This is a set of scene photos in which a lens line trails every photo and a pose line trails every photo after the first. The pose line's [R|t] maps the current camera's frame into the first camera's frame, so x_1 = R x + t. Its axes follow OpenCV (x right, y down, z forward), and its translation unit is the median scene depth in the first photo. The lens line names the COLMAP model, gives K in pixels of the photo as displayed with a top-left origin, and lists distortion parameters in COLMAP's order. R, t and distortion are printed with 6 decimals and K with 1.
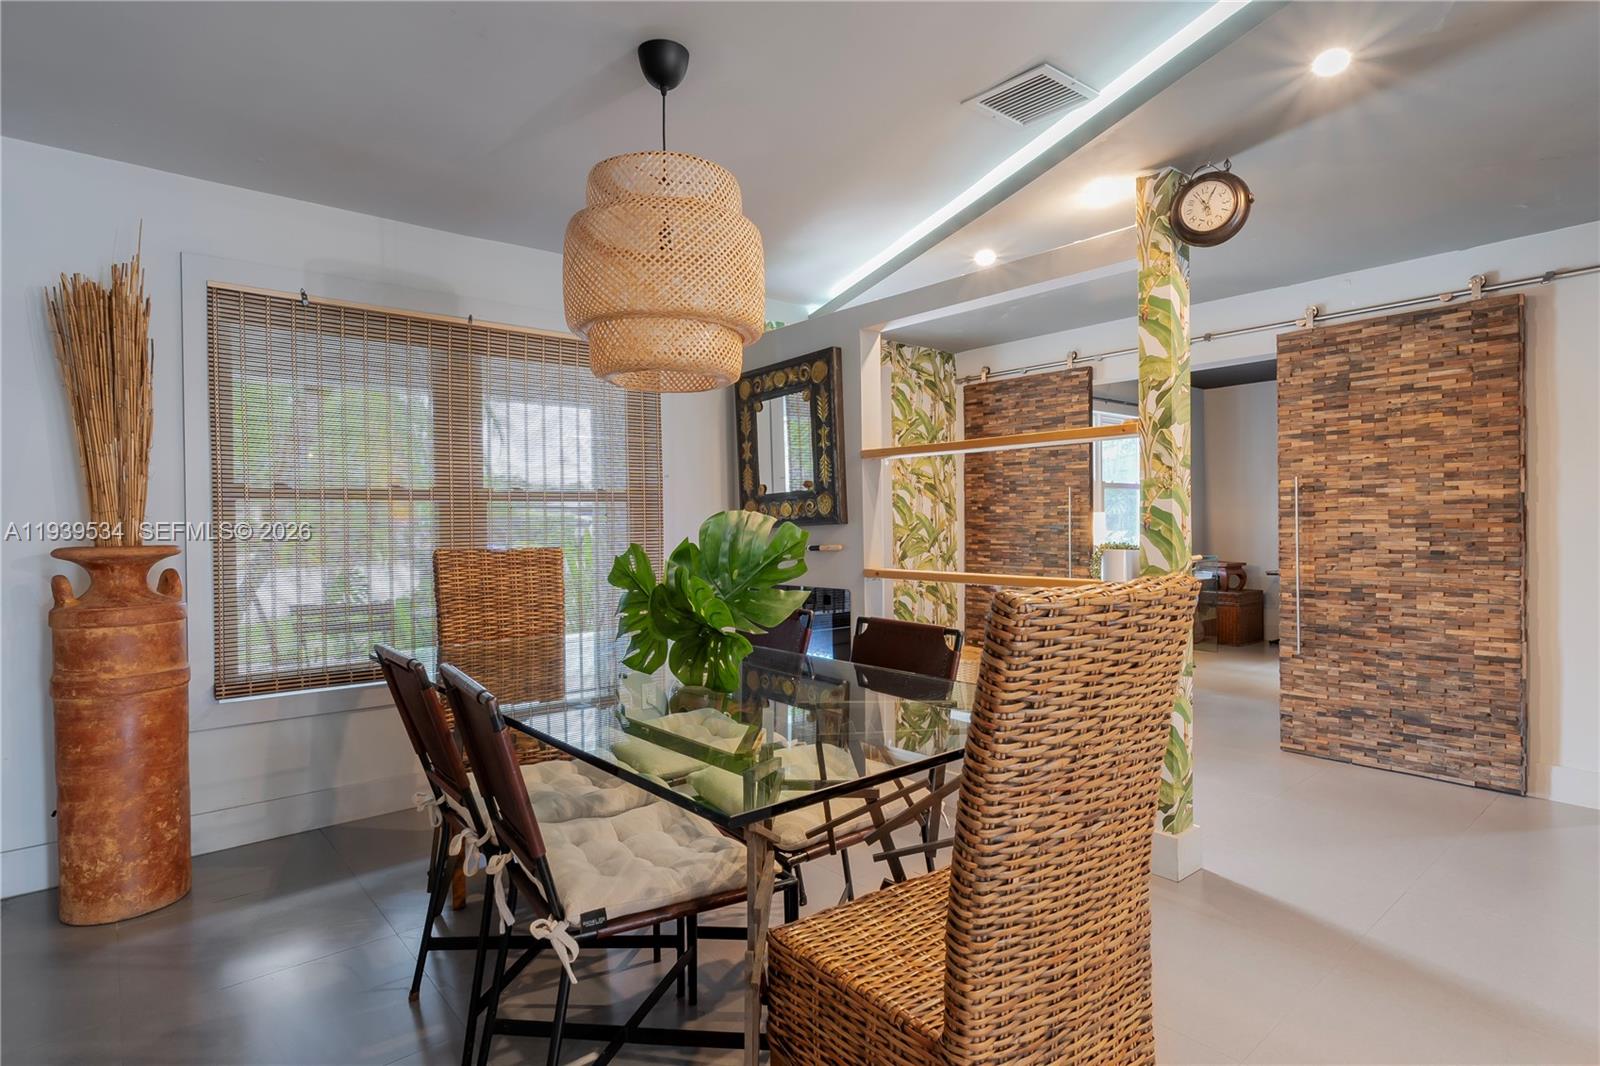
lens RADIAL K [[832.1, 0, 800.0], [0, 832.1, 533.0], [0, 0, 1]] dist [-0.000271, -0.000185]
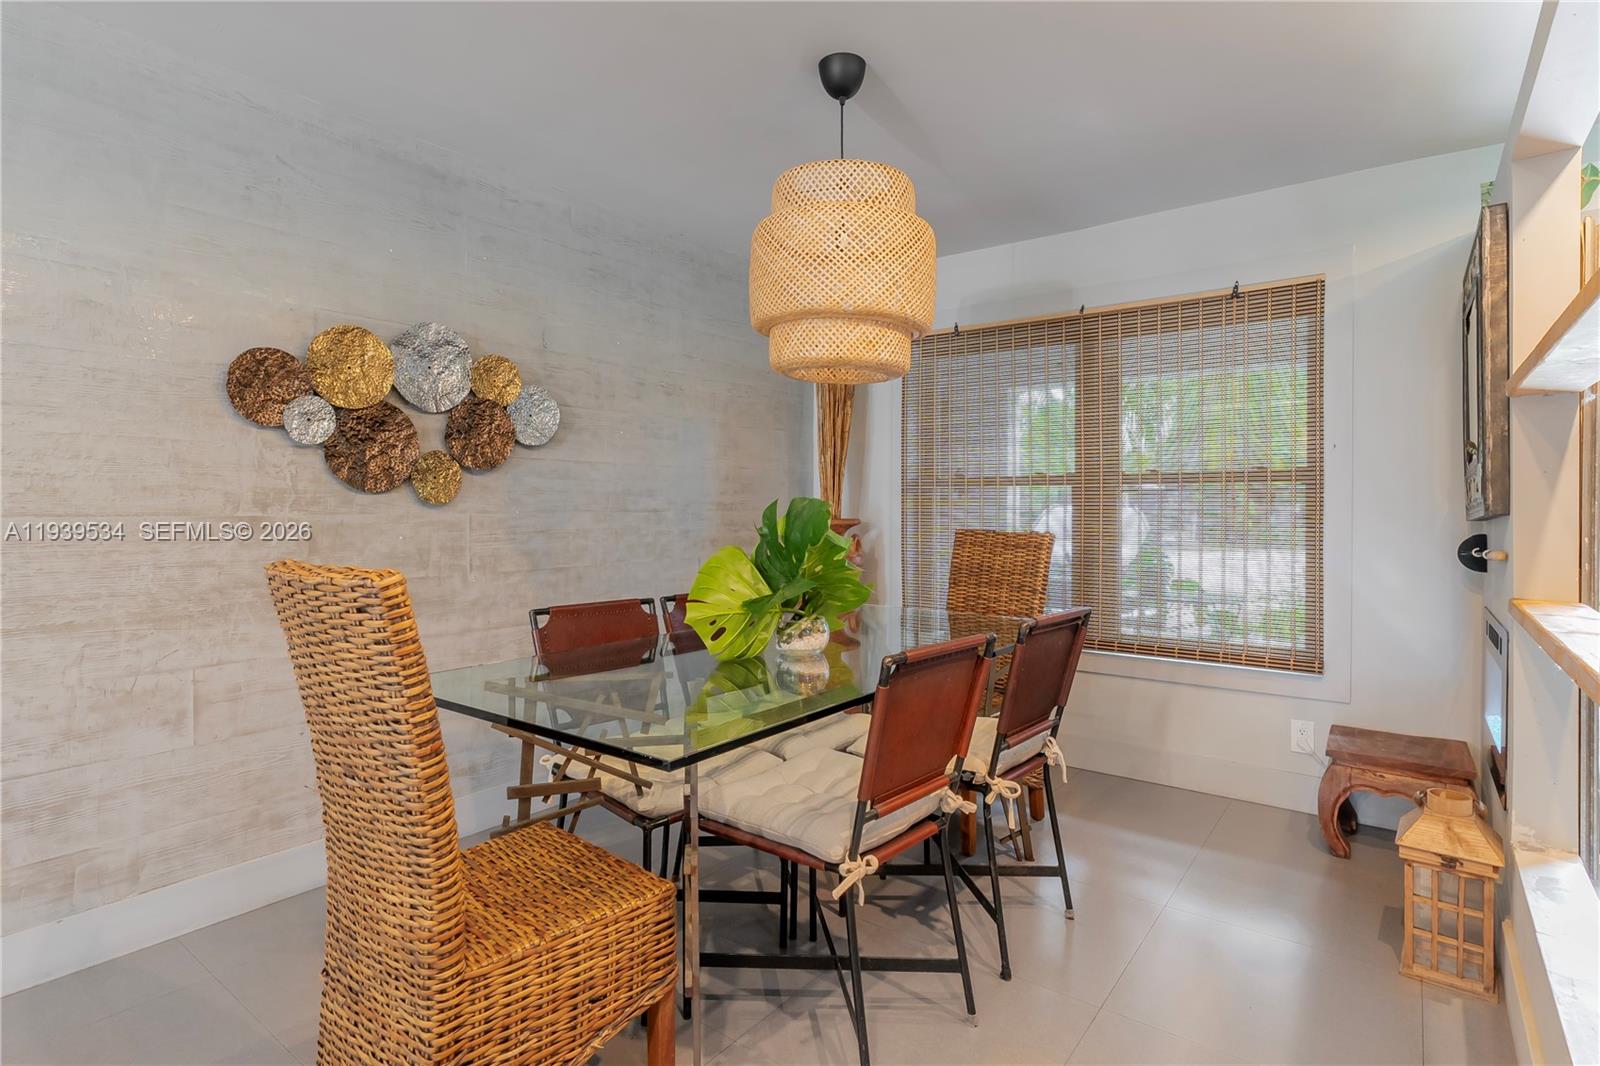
lens RADIAL K [[800.5, 0, 797.0], [0, 800.5, 498.1], [0, 0, 1]] dist [0.000013, 0.000027]
pose [[0.203781, 0.005914, -0.978999, 0.568421], [-0.026826, 0.999640, 0.000454, -0.014916], [0.978649, 0.026170, 0.203866, 0.511478]]
